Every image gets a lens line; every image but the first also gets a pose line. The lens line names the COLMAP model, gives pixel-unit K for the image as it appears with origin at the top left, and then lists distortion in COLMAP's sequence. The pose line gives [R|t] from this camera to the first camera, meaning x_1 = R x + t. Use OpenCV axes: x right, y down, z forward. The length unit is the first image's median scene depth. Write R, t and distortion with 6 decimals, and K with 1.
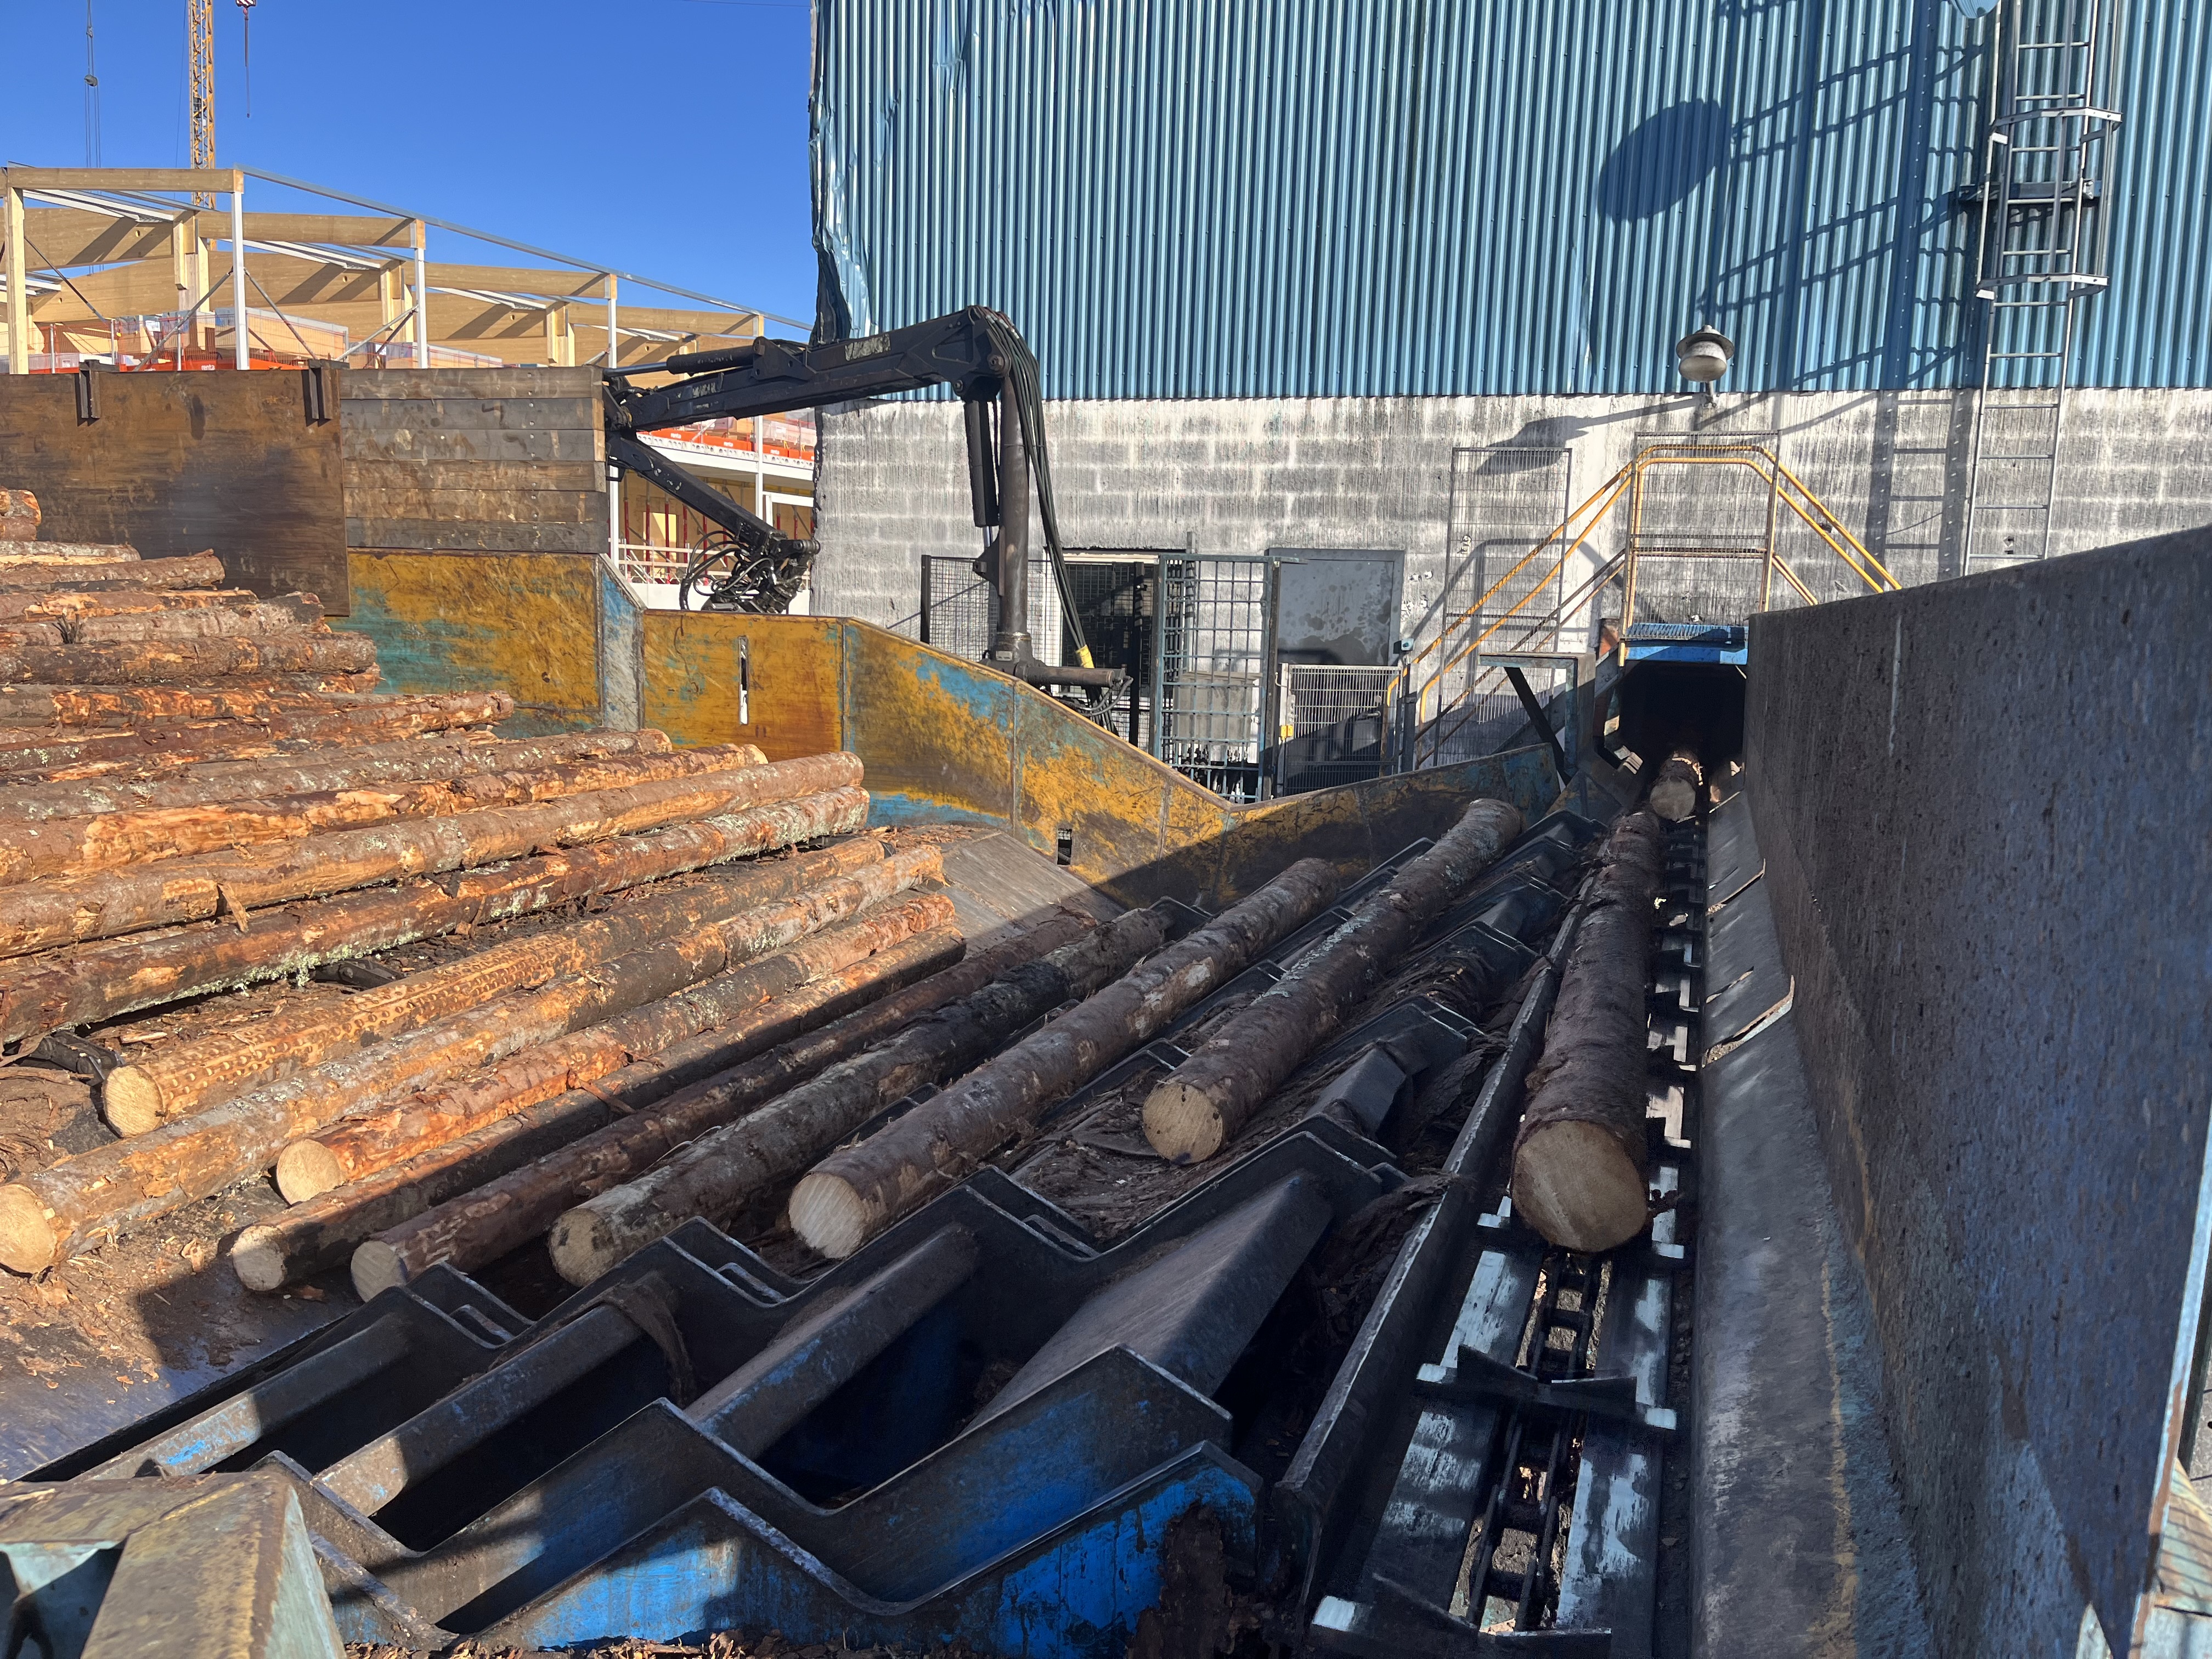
lens RADIAL K [[1683.5, 0, 1107.8], [0, 1683.5, 836.1], [0, 0, 1]] dist [0.068839, -0.097819]
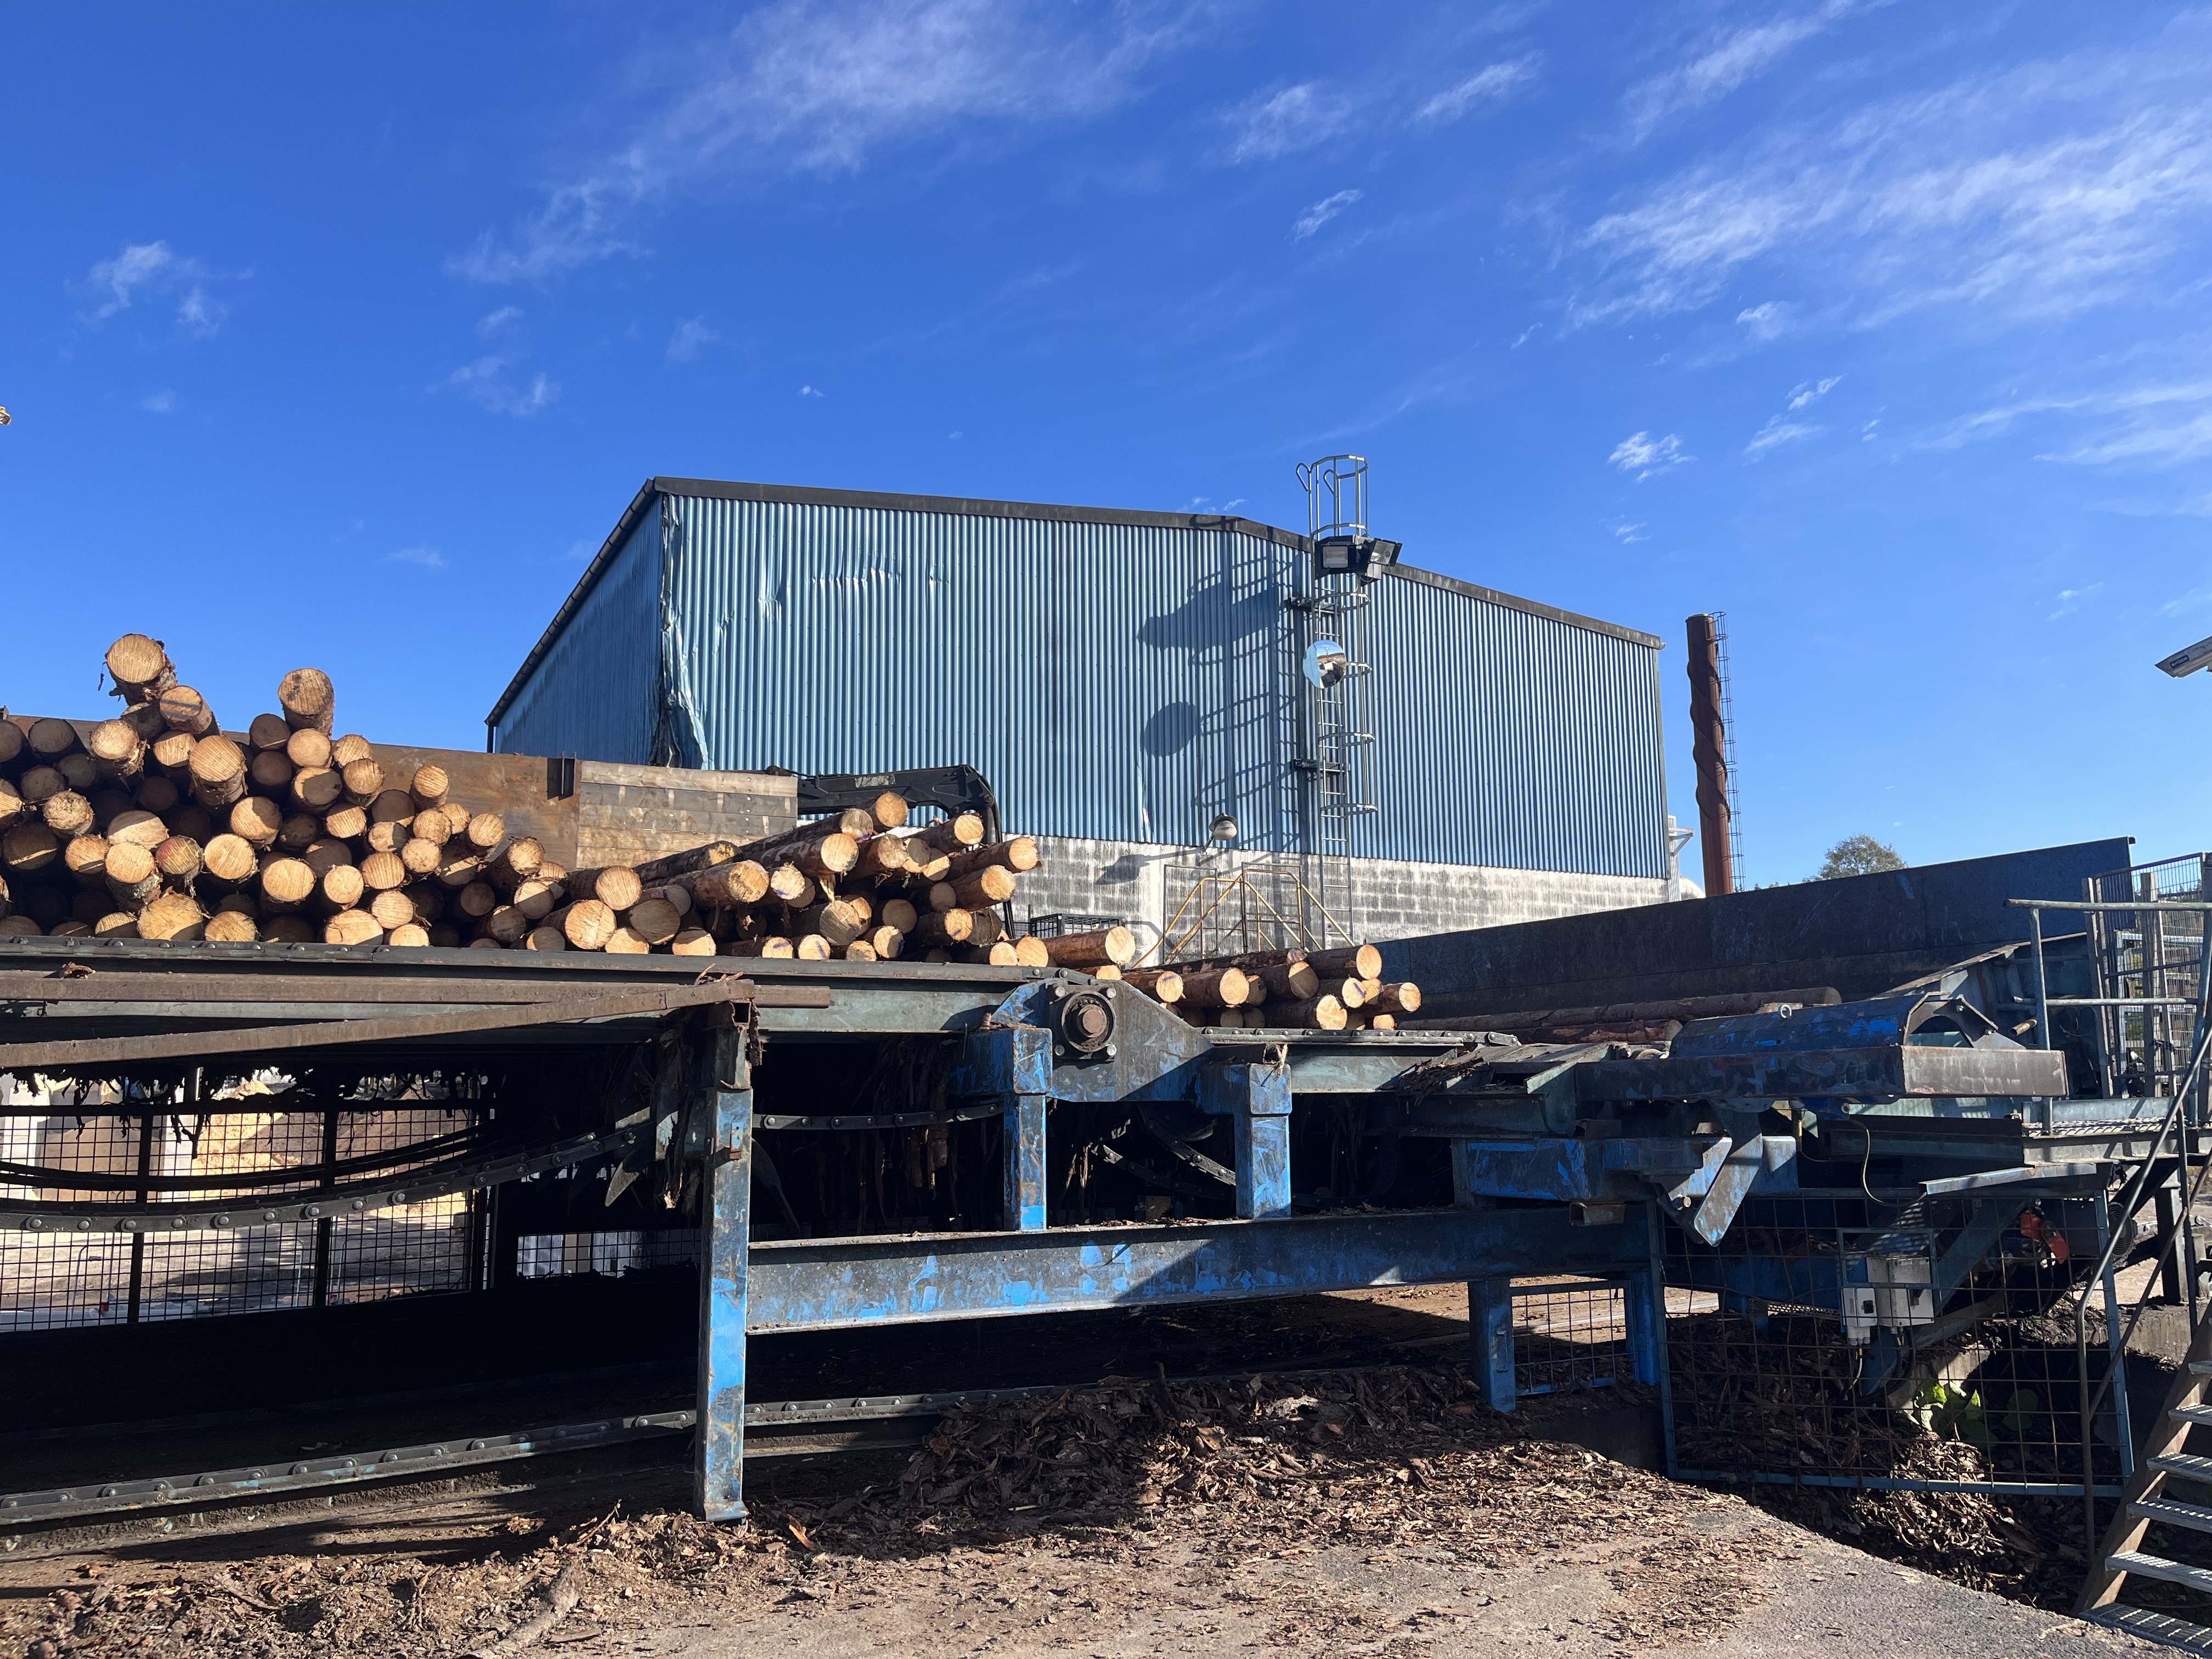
lens RADIAL K [[1683.5, 0, 1102.2], [0, 1683.5, 826.5], [0, 0, 1]] dist [0.068839, -0.097819]
pose [[0.679919, 0.077231, 0.729209, -1.076090], [0.131387, 0.965515, -0.224764, 0.122577], [-0.721421, 0.248630, 0.646324, -0.137381]]
